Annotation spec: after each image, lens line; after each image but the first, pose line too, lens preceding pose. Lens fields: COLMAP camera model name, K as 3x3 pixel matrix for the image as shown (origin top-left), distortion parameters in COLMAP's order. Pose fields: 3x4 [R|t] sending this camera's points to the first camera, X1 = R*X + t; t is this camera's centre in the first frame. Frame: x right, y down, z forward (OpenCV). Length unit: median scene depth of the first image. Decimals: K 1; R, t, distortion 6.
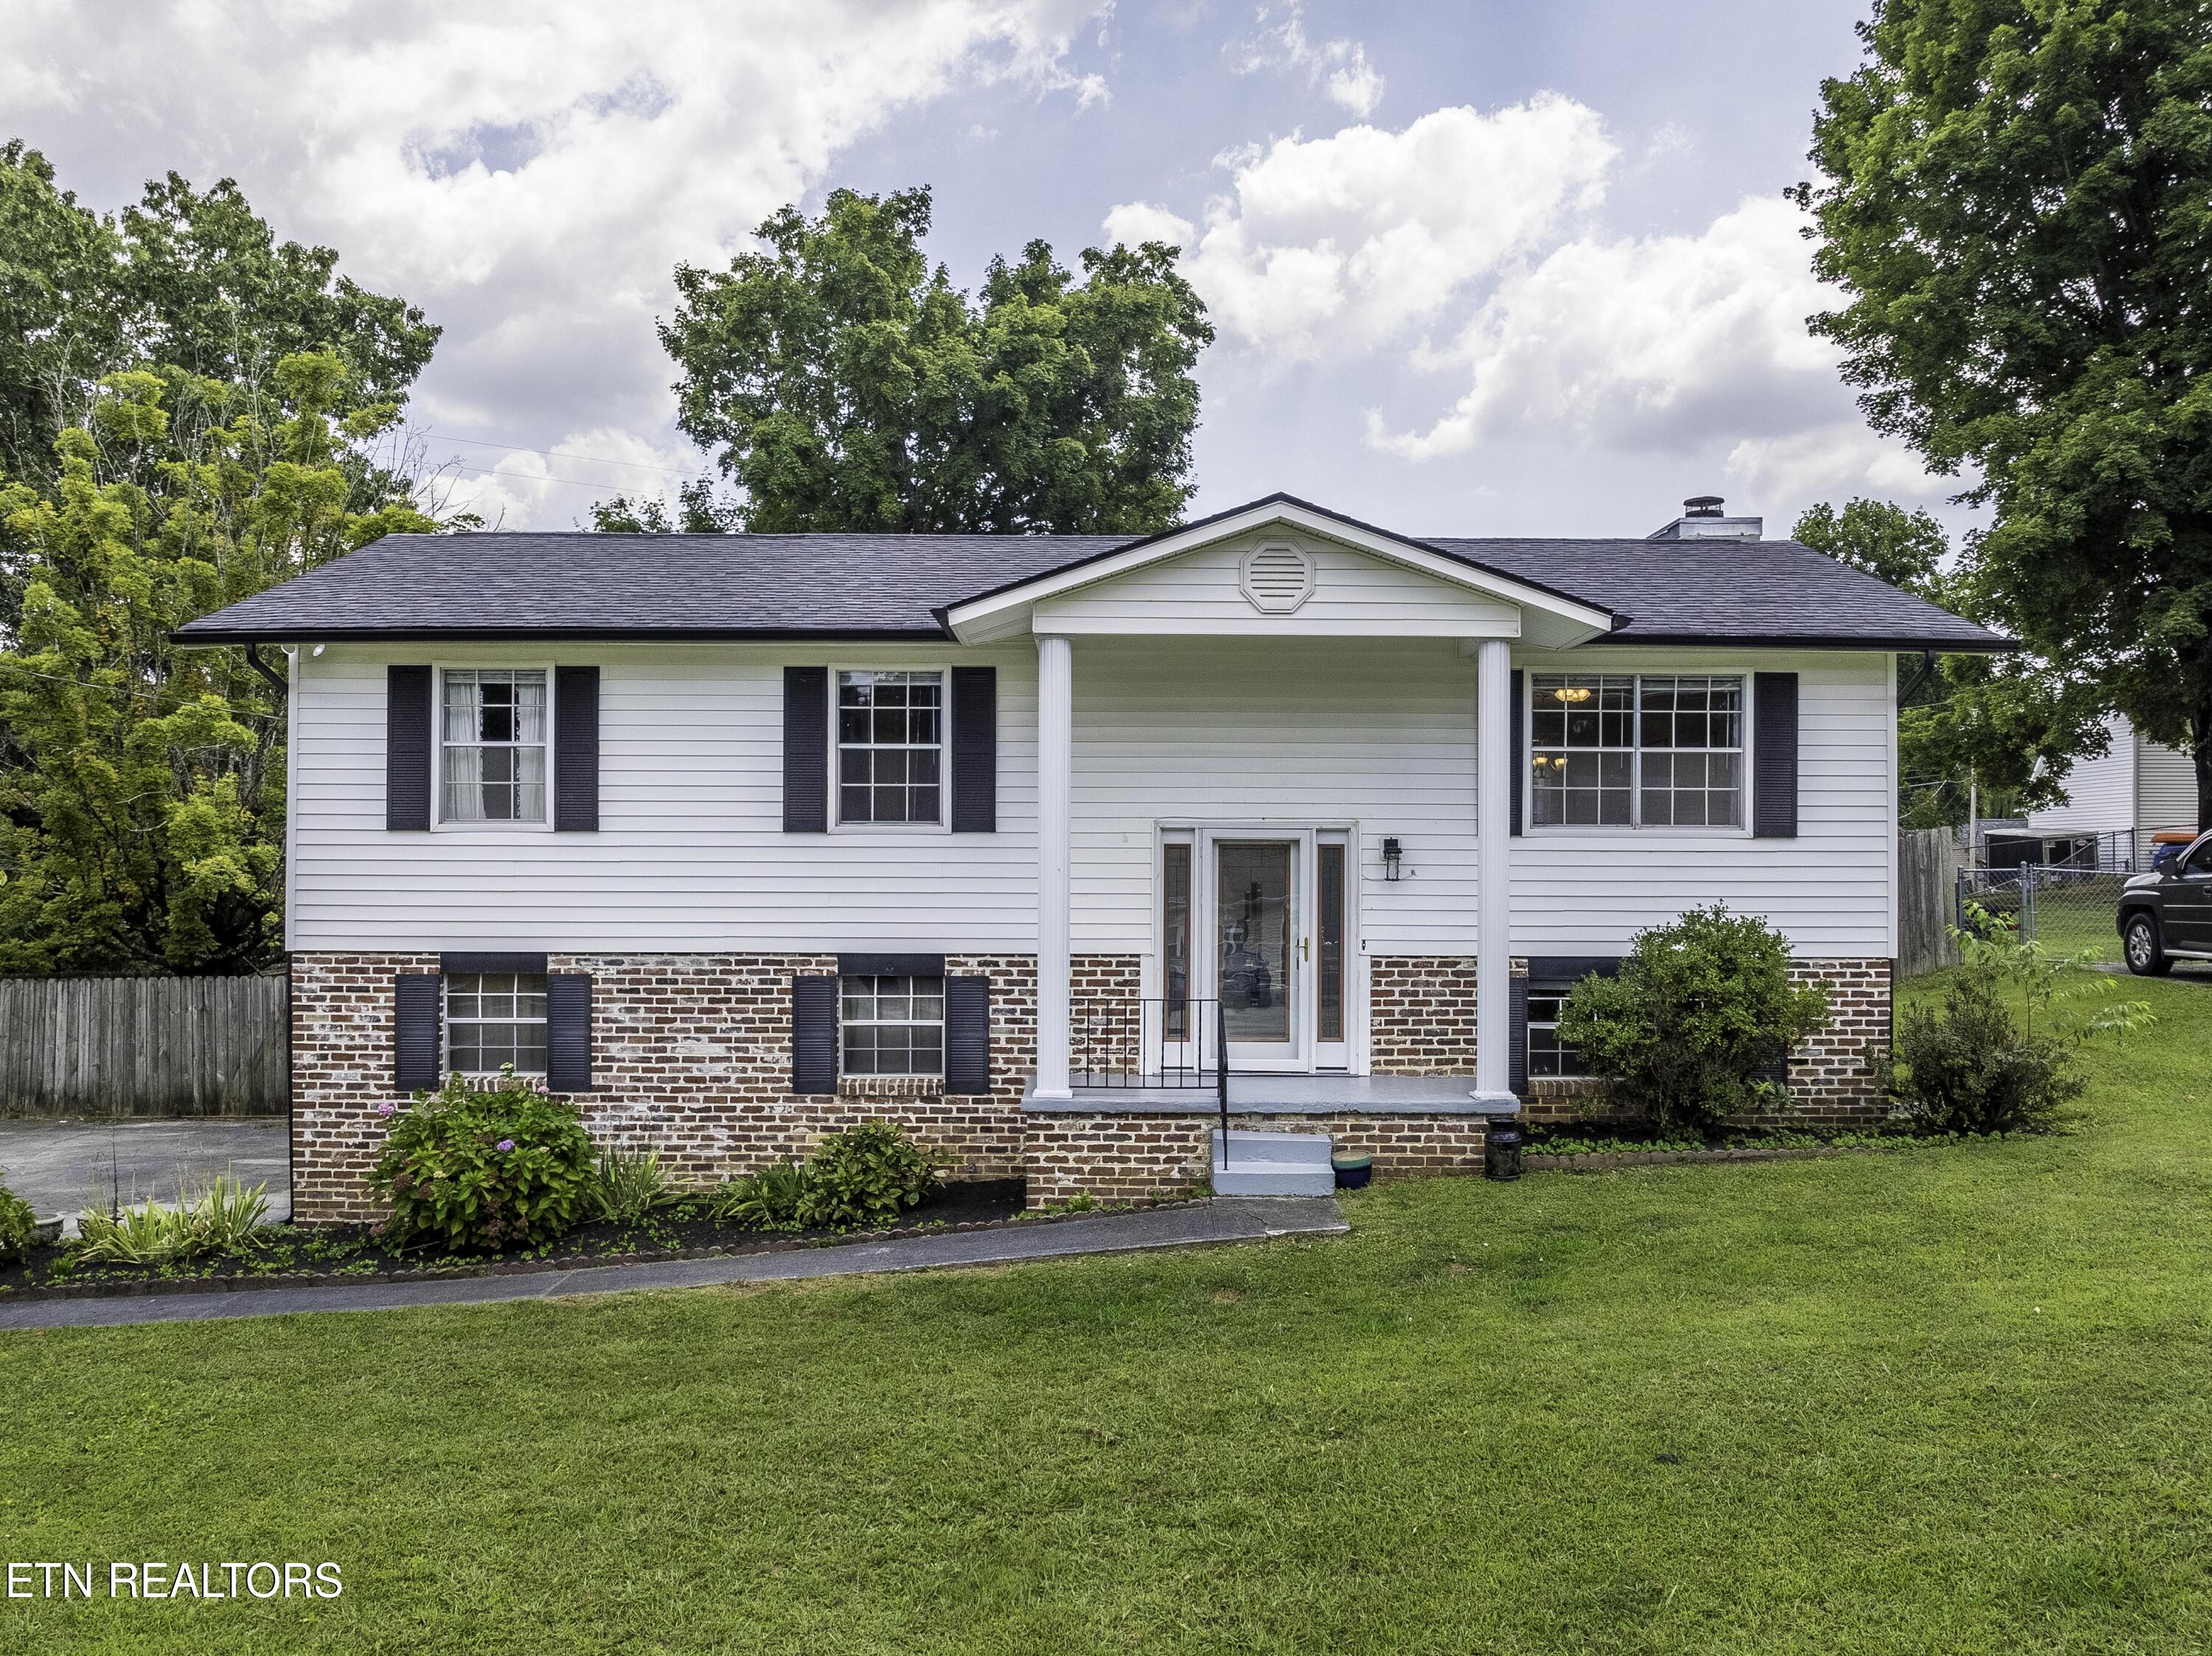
lens RADIAL K [[1881.2, 0, 1075.2], [0, 1881.2, 848.3], [0, 0, 1]] dist [-0.009179, -0.054742]
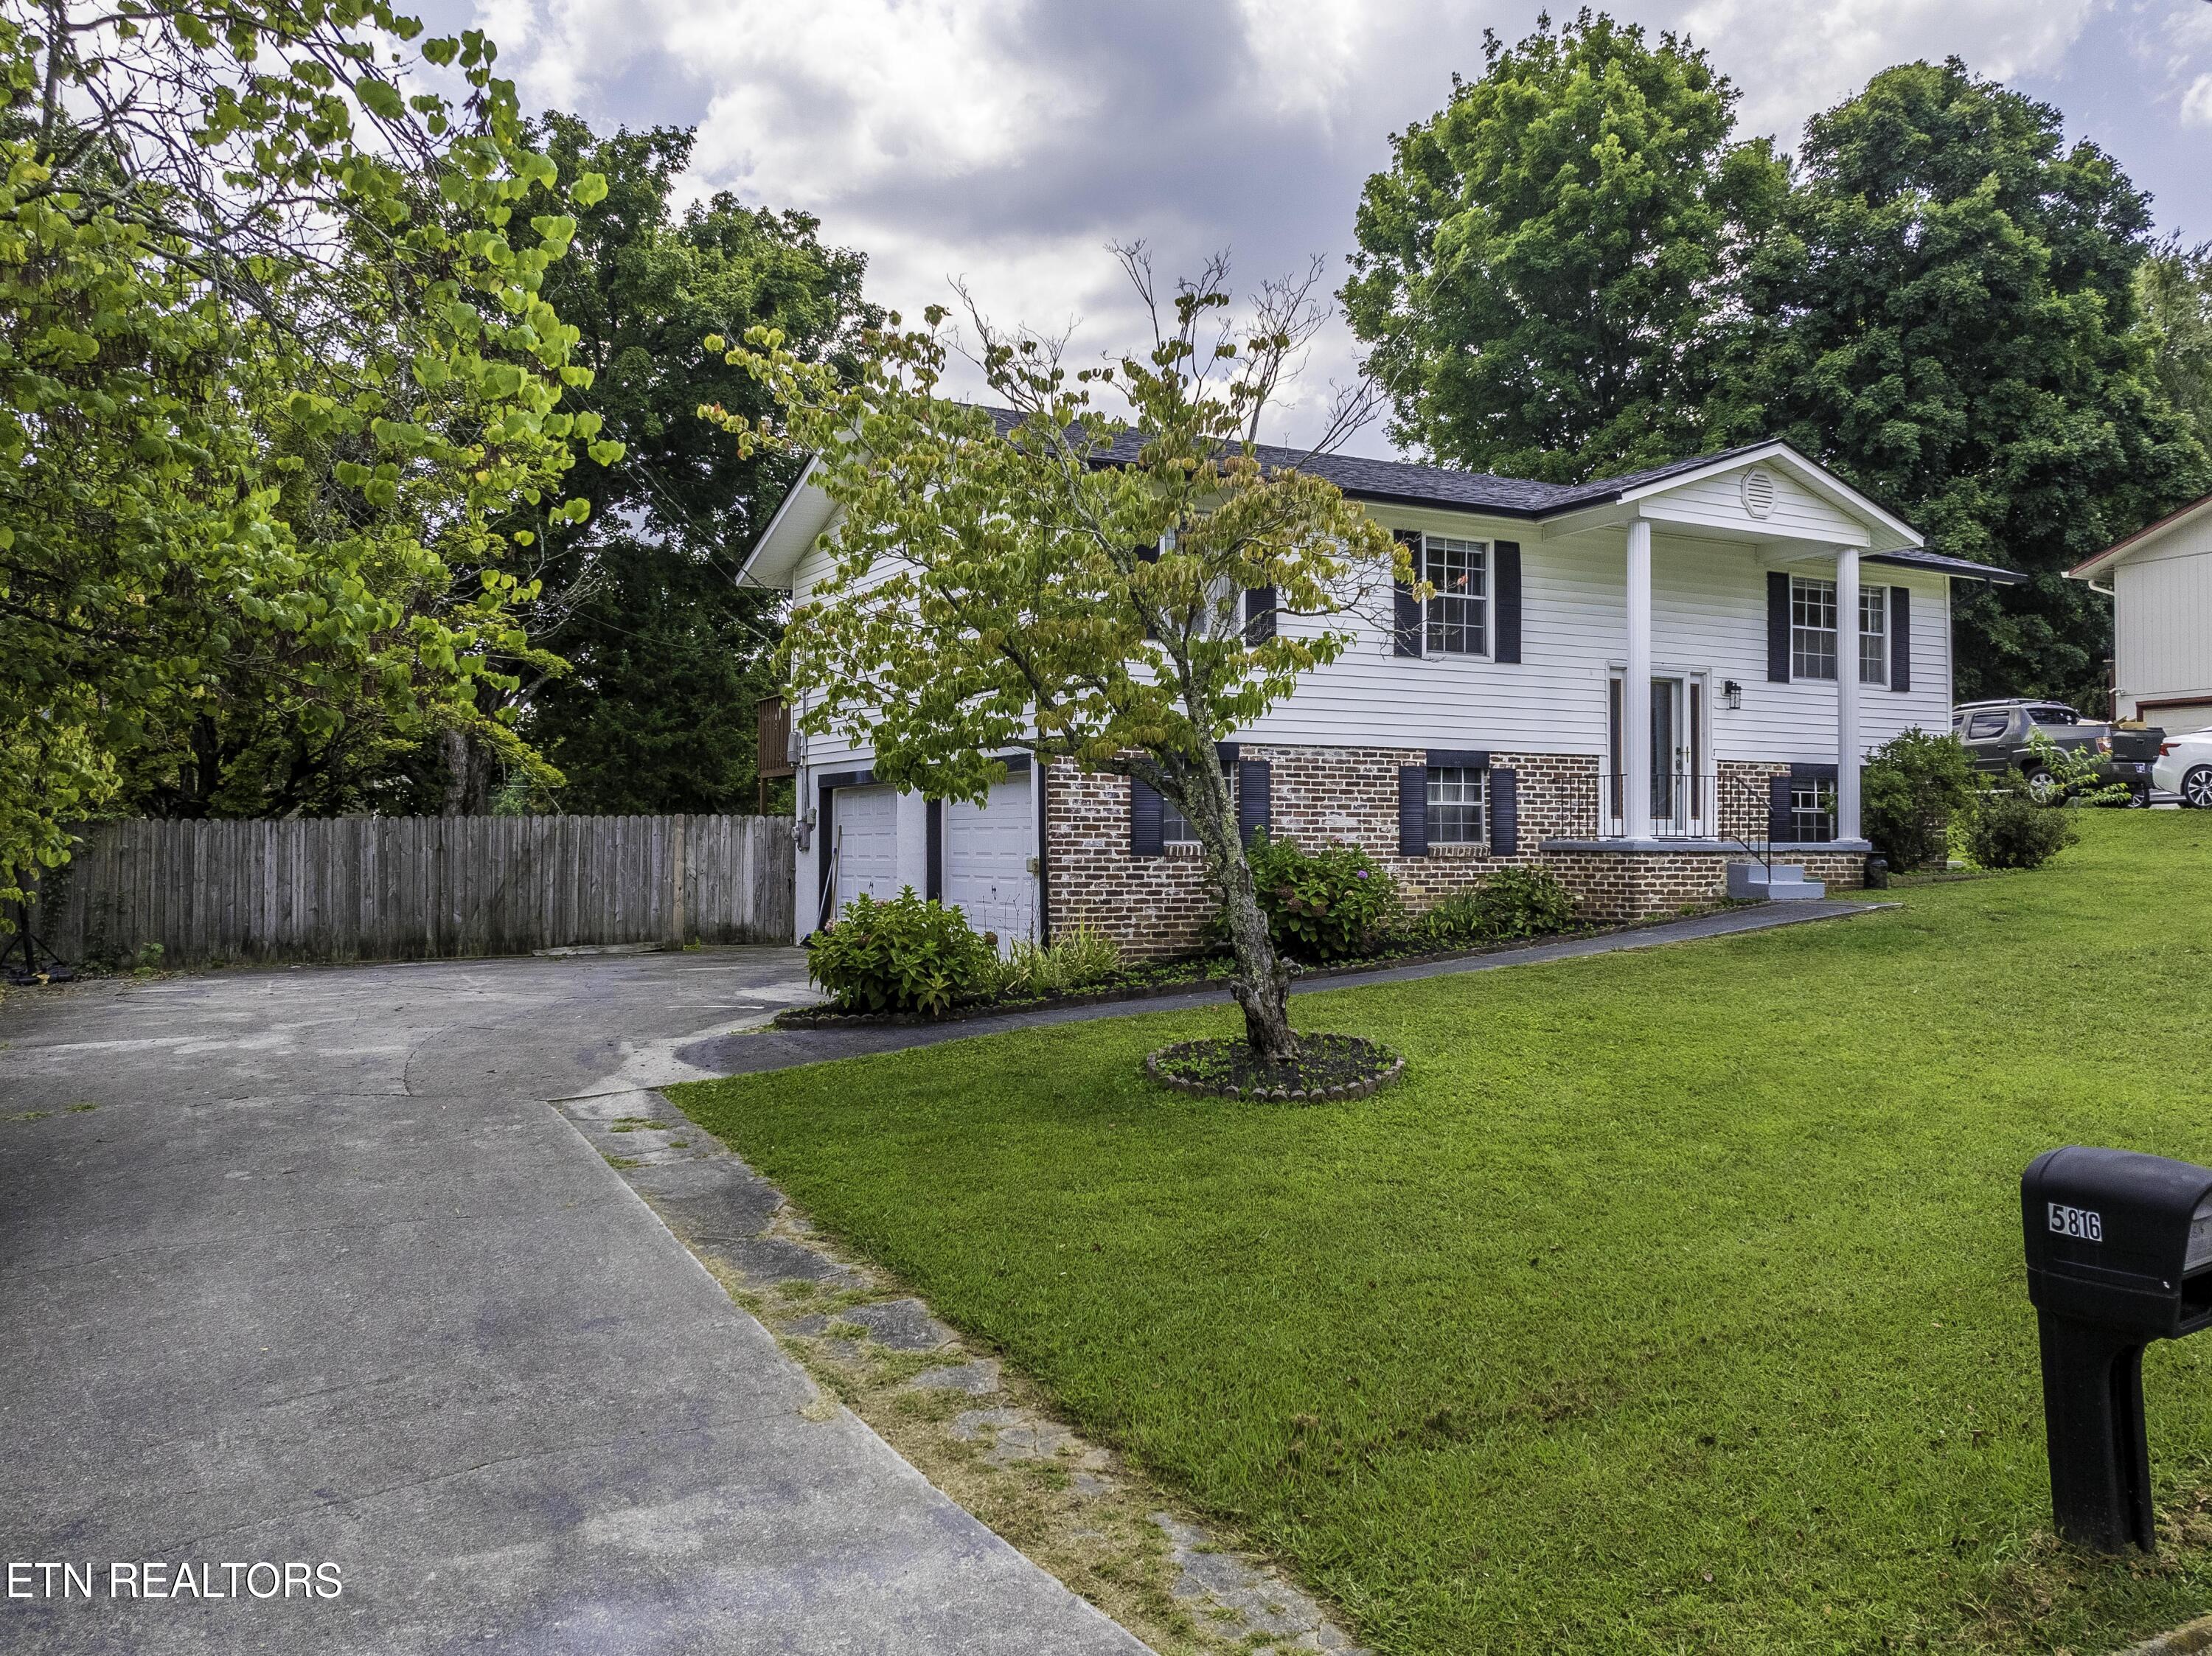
lens RADIAL K [[1791.6, 0, 1139.3], [0, 1791.6, 810.9], [0, 0, 1]] dist [-0.009446, -0.048519]
pose [[0.872134, 0.008306, 0.489197, -0.916722], [-0.003773, 0.999940, -0.010250, 0.112540], [-0.489253, 0.007094, 0.872113, 0.002315]]
